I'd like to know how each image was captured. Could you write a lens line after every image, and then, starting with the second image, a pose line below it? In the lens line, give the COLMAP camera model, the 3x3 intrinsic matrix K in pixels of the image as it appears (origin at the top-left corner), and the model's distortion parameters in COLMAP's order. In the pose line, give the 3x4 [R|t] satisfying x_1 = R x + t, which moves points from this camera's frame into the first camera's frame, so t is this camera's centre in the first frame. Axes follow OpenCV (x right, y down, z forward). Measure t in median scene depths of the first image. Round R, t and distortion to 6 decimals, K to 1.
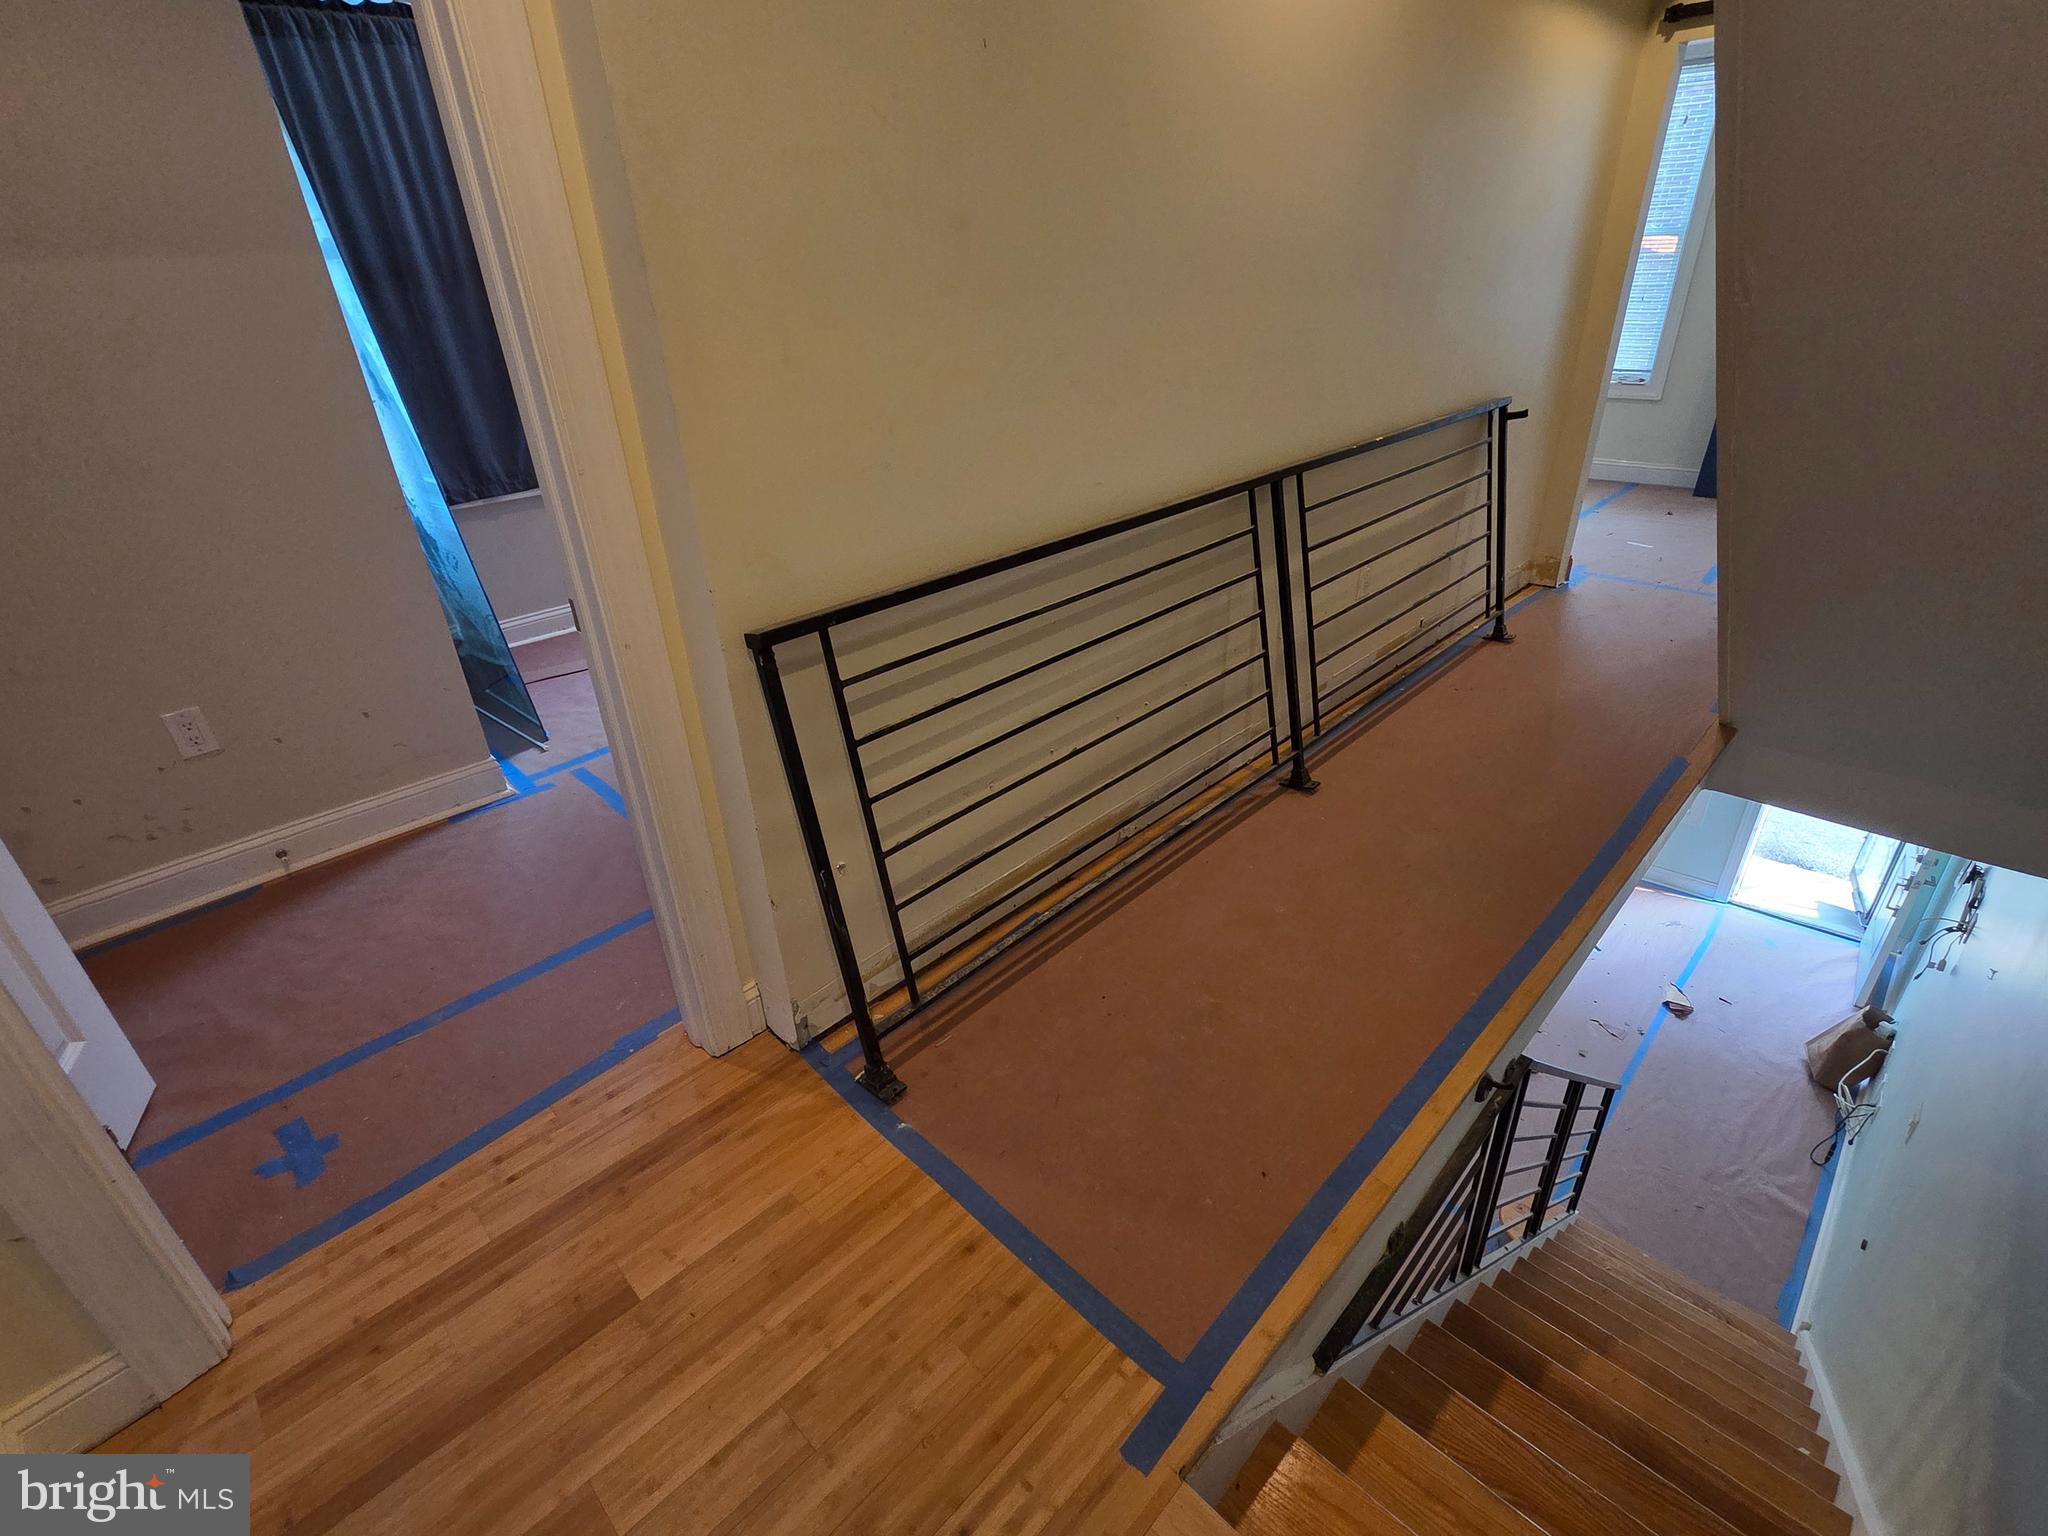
lens RADIAL K [[955.5, 0, 1028.6], [0, 955.5, 767.6], [0, 0, 1]] dist [0.001517, -0.000307]
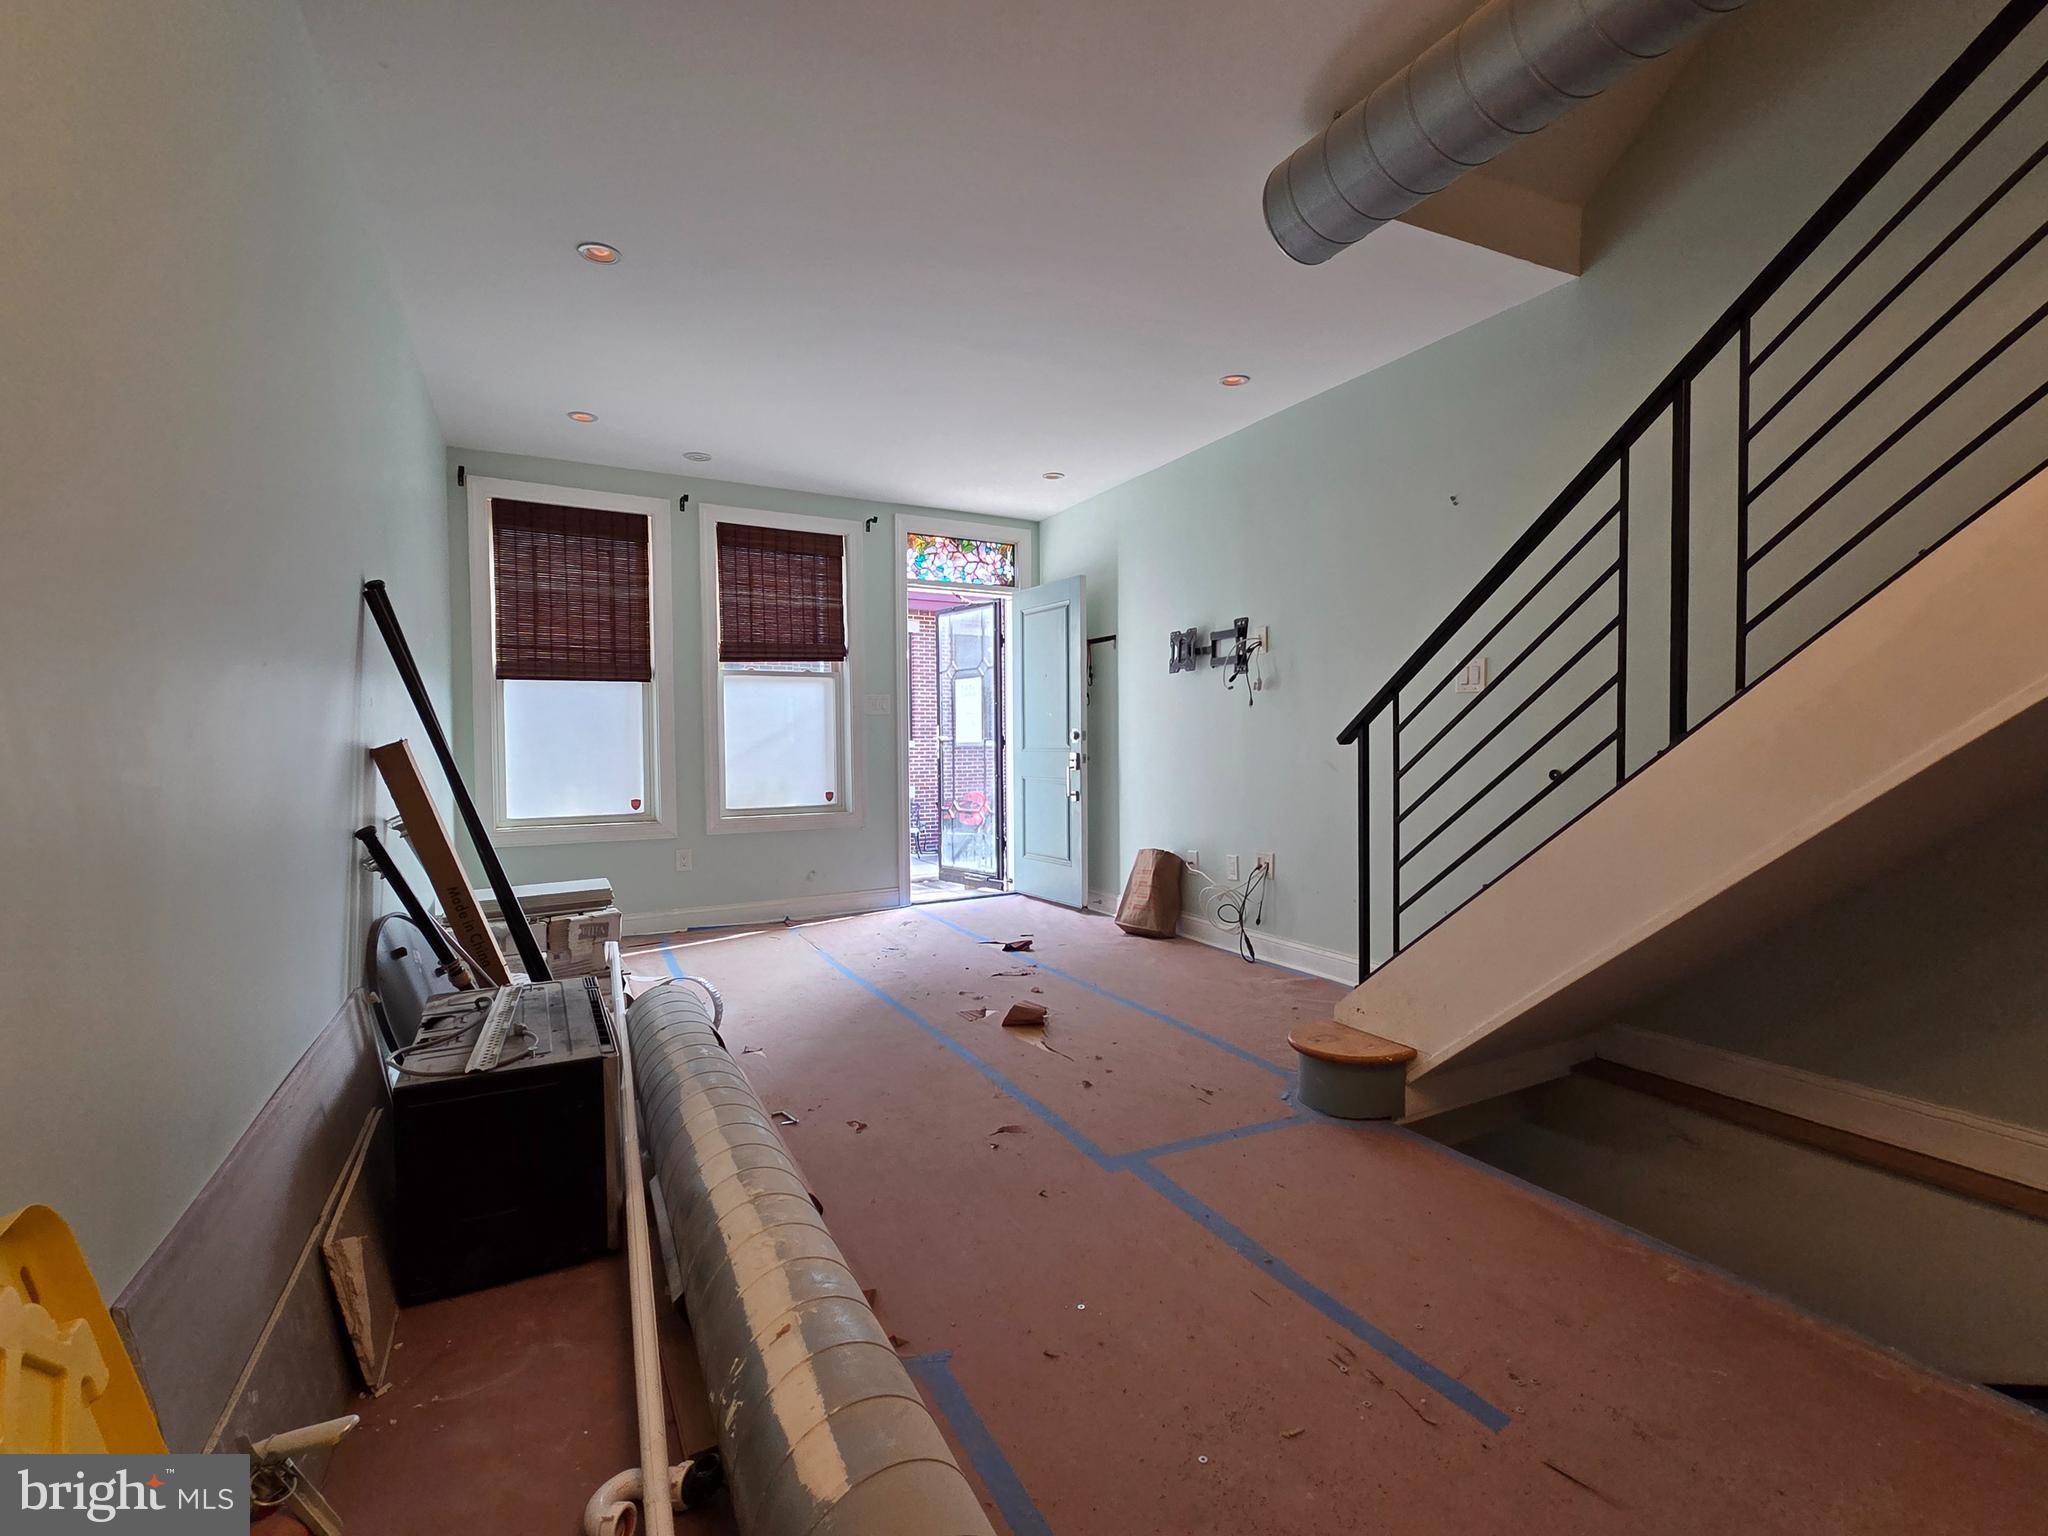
lens RADIAL K [[955.5, 0, 1028.6], [0, 955.5, 767.6], [0, 0, 1]] dist [0.001517, -0.000307]
pose [[0.318146, 0.006330, 0.948021, -0.098585], [0.437929, 0.885916, -0.152879, 0.269268], [-0.840834, 0.463803, 0.279078, 0.765771]]
